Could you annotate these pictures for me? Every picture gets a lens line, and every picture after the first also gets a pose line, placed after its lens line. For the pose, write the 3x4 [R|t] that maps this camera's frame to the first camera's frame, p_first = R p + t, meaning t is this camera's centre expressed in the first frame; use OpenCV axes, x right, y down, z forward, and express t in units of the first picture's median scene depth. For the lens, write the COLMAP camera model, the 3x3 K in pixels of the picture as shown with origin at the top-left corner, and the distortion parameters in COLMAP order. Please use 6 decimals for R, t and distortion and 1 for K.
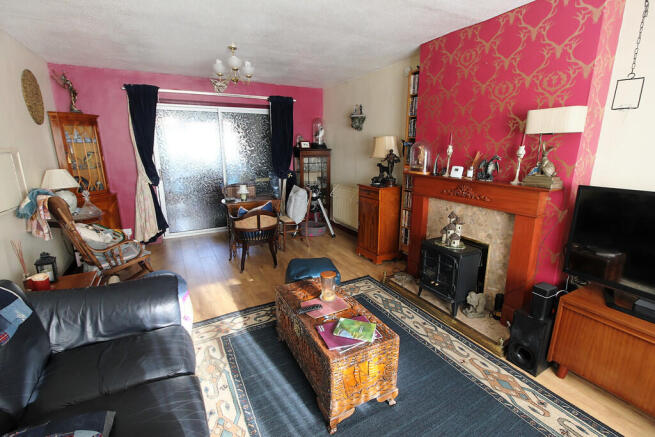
lens RADIAL K [[303.8, 0, 328.5], [0, 303.8, 217.8], [0, 0, 1]] dist [0.005478, 0.000677]
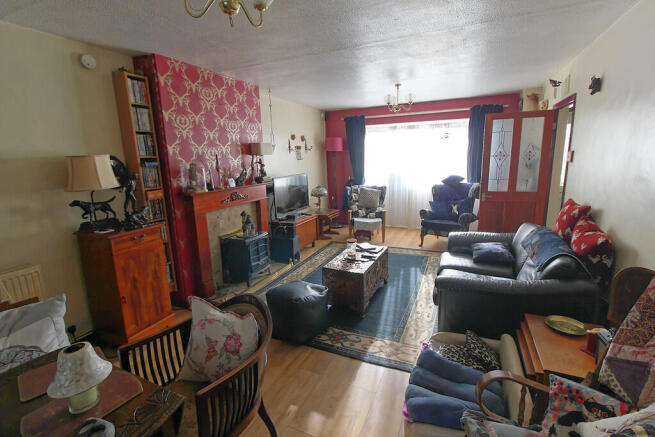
lens RADIAL K [[303.8, 0, 328.4], [0, 303.8, 218.1], [0, 0, 1]] dist [0.005478, 0.000677]
pose [[-0.612047, -0.137974, 0.778692, -0.929891], [0.217811, 0.917168, 0.333708, -0.382877], [-0.760235, 0.373853, -0.531298, 1.540484]]
